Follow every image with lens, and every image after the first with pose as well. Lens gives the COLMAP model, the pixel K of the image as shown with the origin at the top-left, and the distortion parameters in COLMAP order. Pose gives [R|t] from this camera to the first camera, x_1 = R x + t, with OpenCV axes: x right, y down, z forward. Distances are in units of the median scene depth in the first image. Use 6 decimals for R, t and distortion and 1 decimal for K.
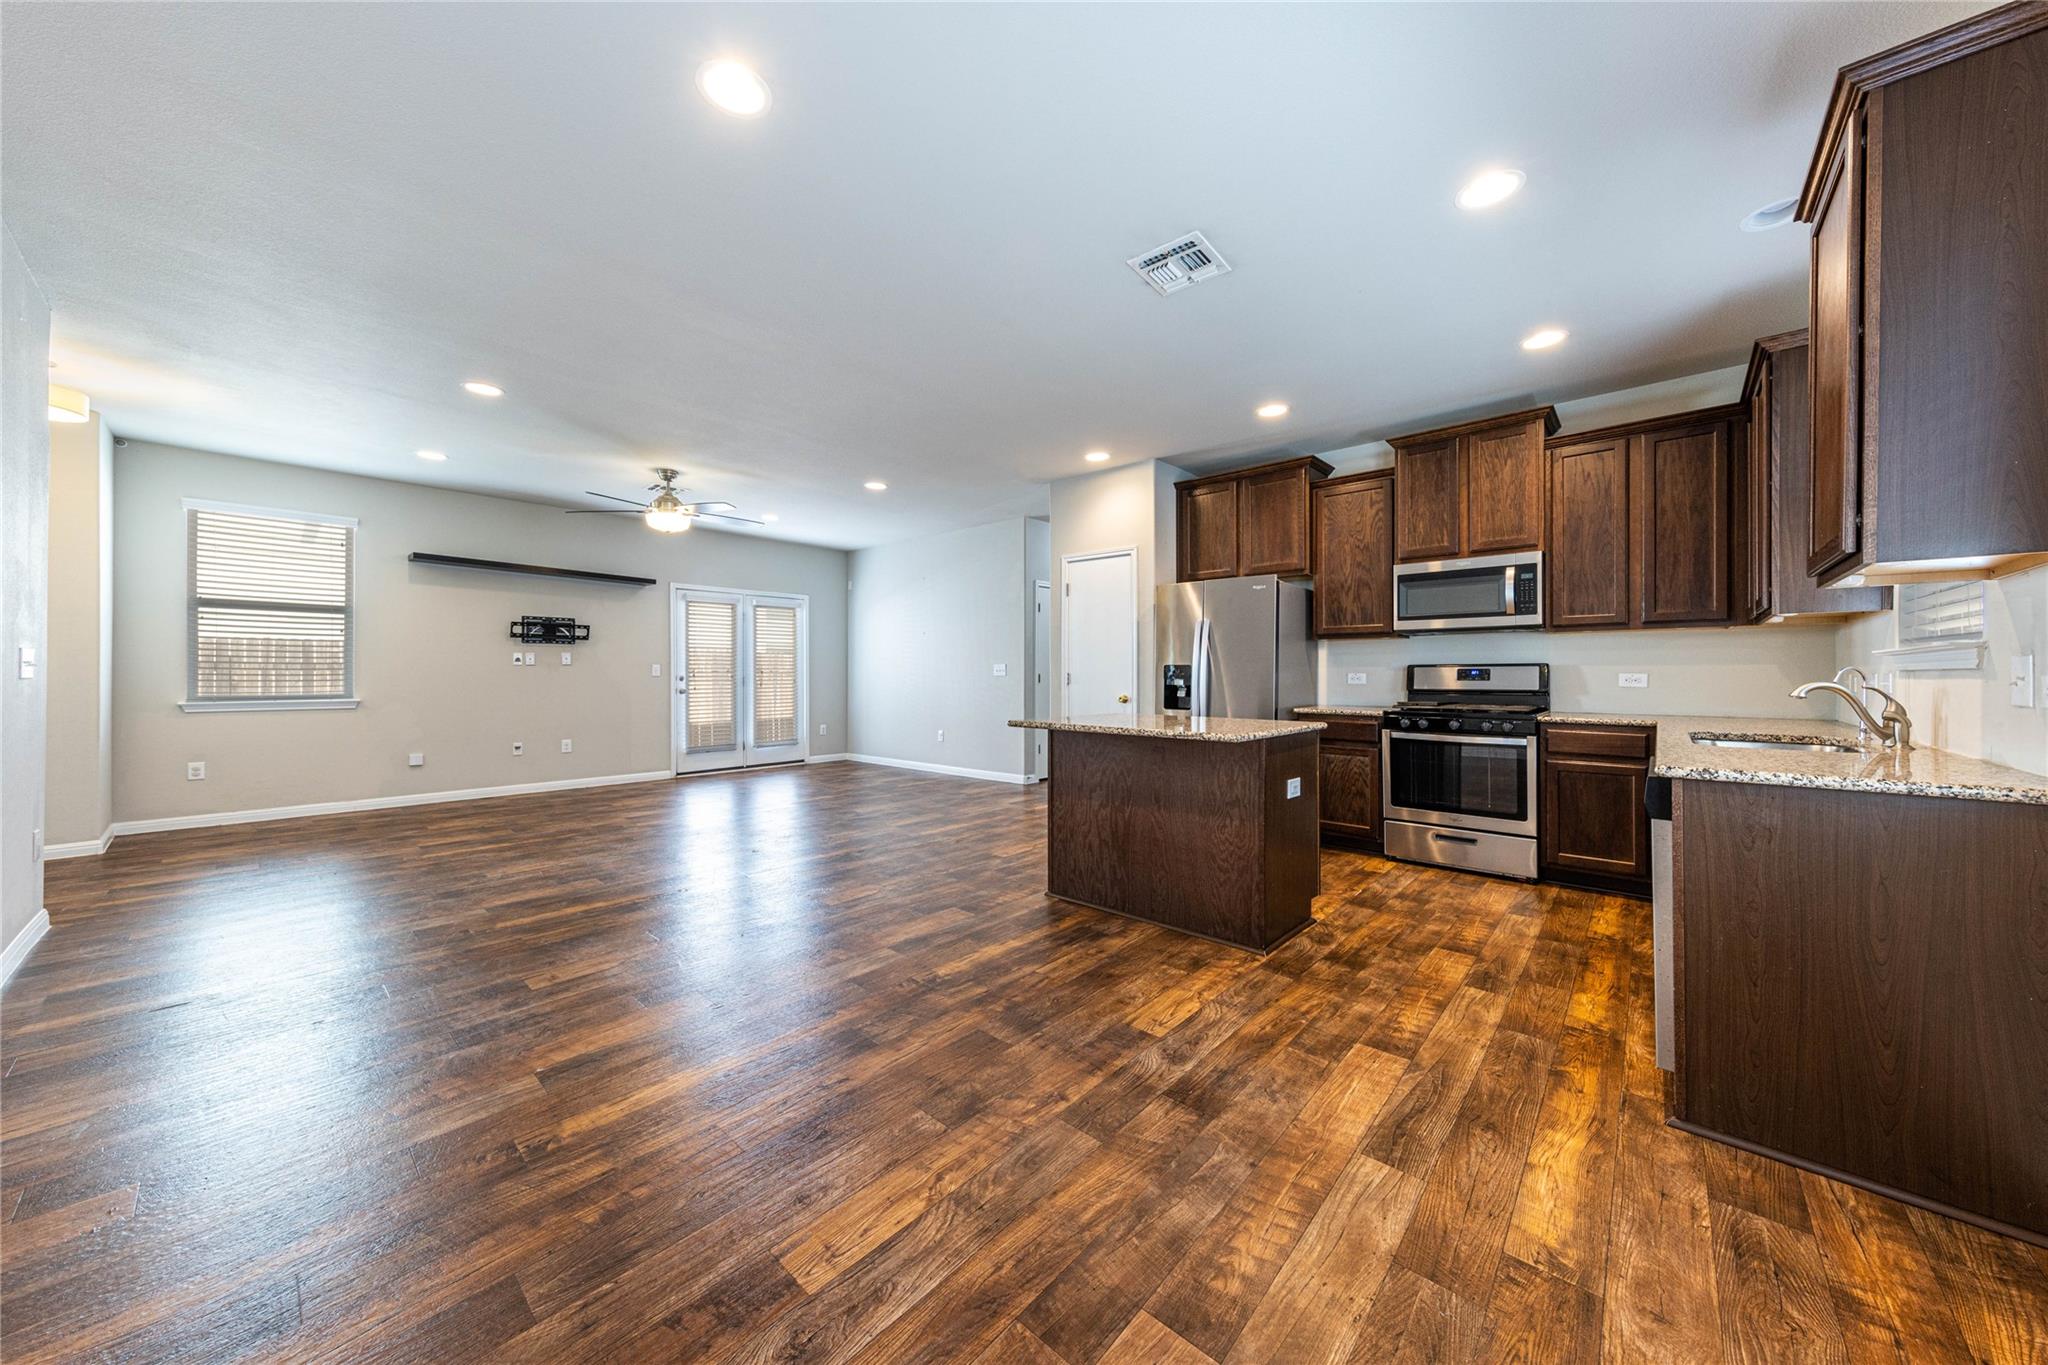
lens RADIAL K [[709.8, 0, 1027.0], [0, 709.8, 673.8], [0, 0, 1]] dist [0.009434, -0.000701]
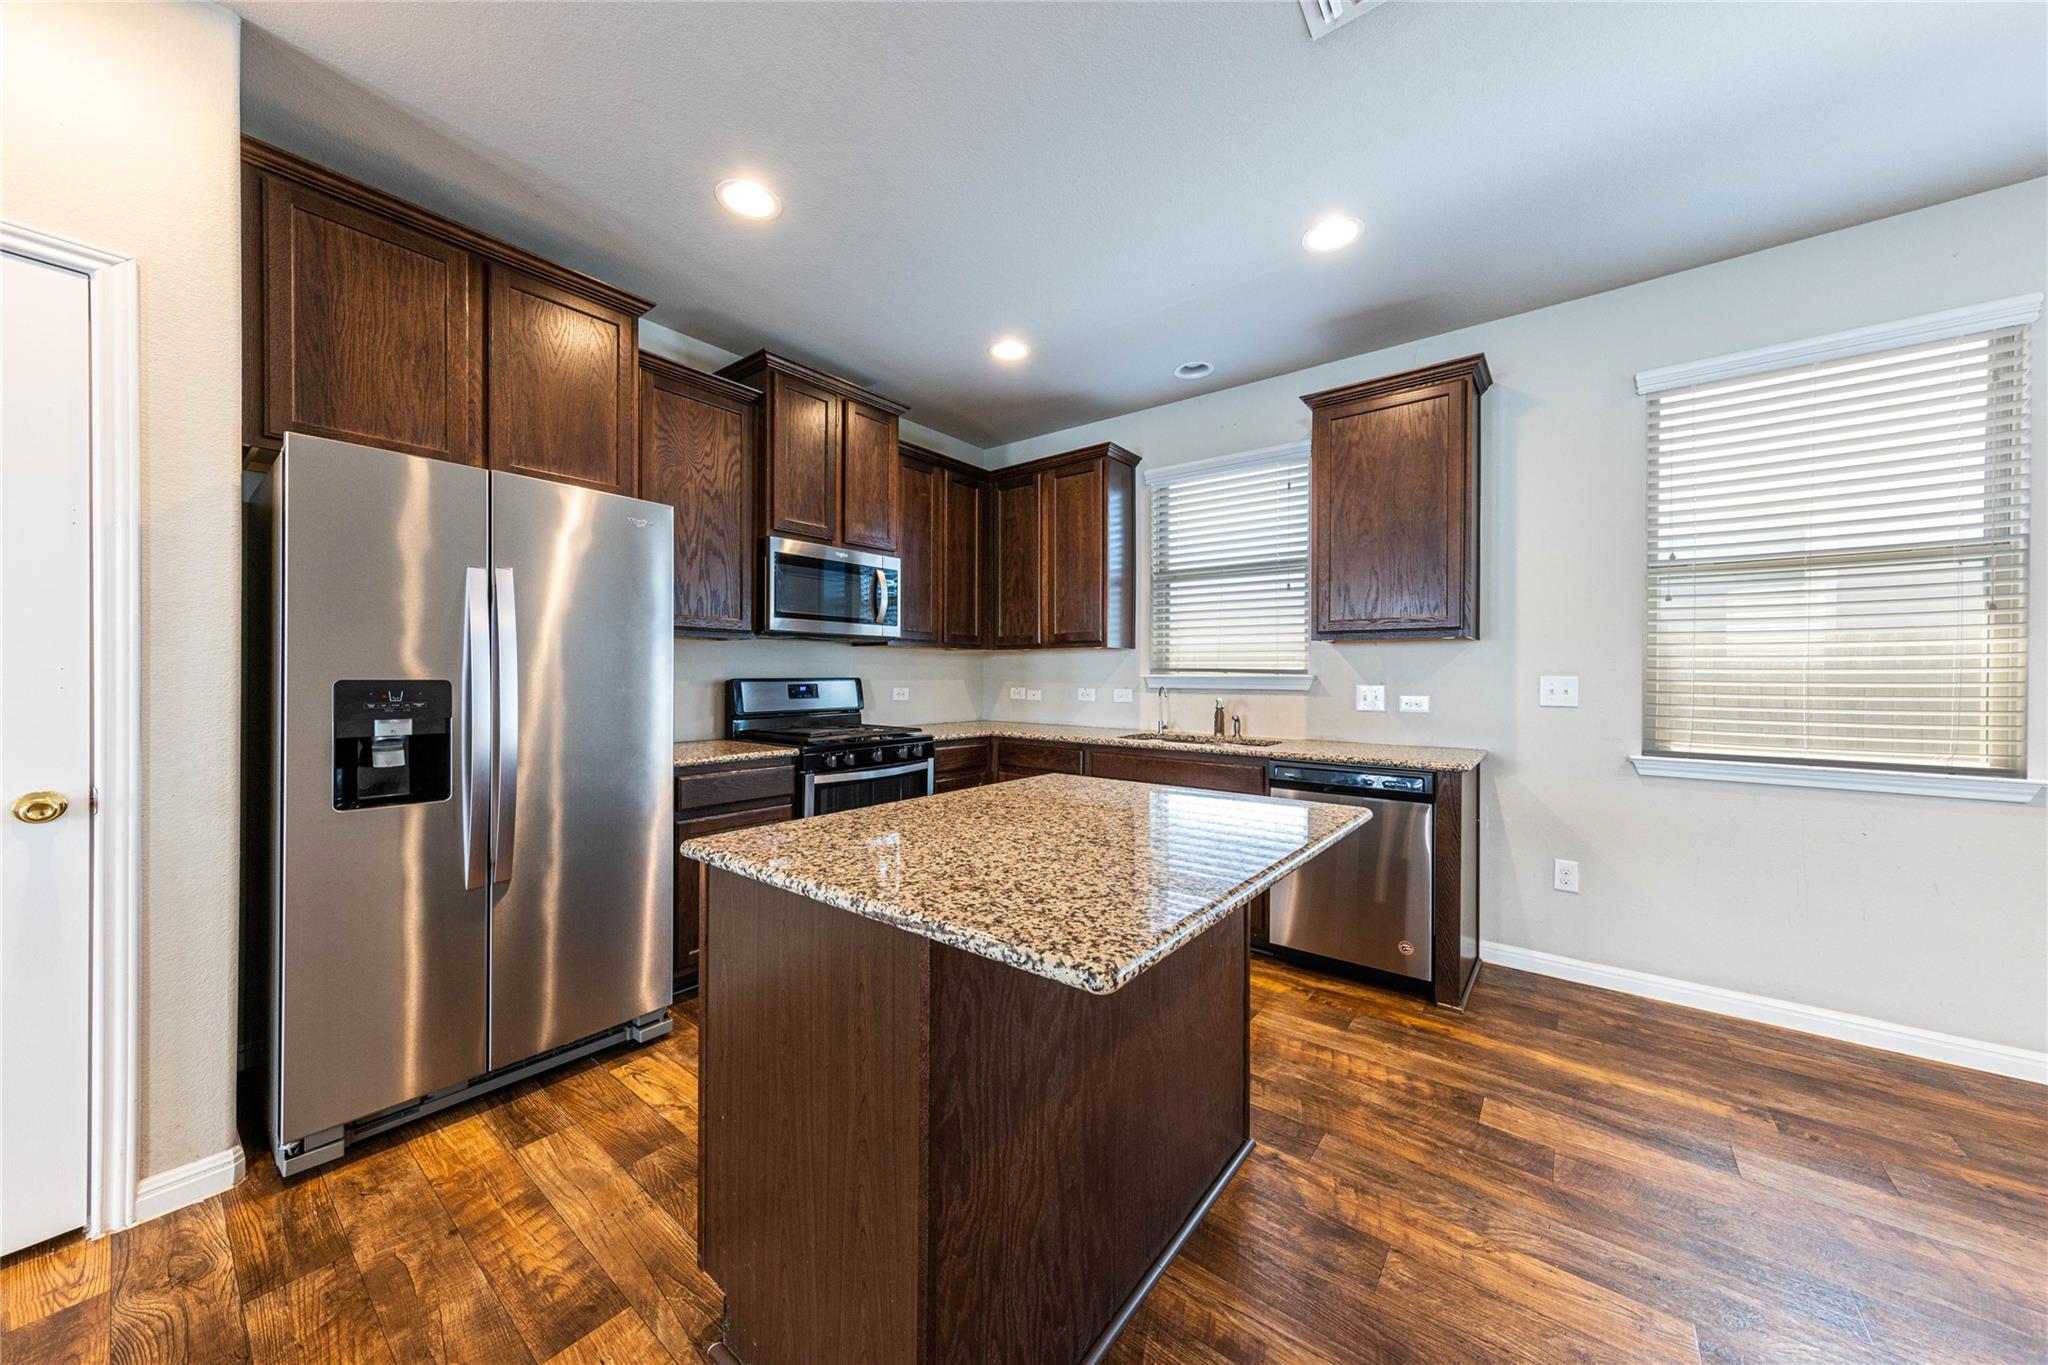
lens RADIAL K [[709.8, 0, 1016.4], [0, 709.8, 679.1], [0, 0, 1]] dist [0.009434, -0.000701]
pose [[-0.069326, -0.006553, 0.997573, -0.360169], [-0.004044, 0.999972, 0.006288, -0.035646], [-0.997586, -0.003599, -0.069350, 1.547526]]
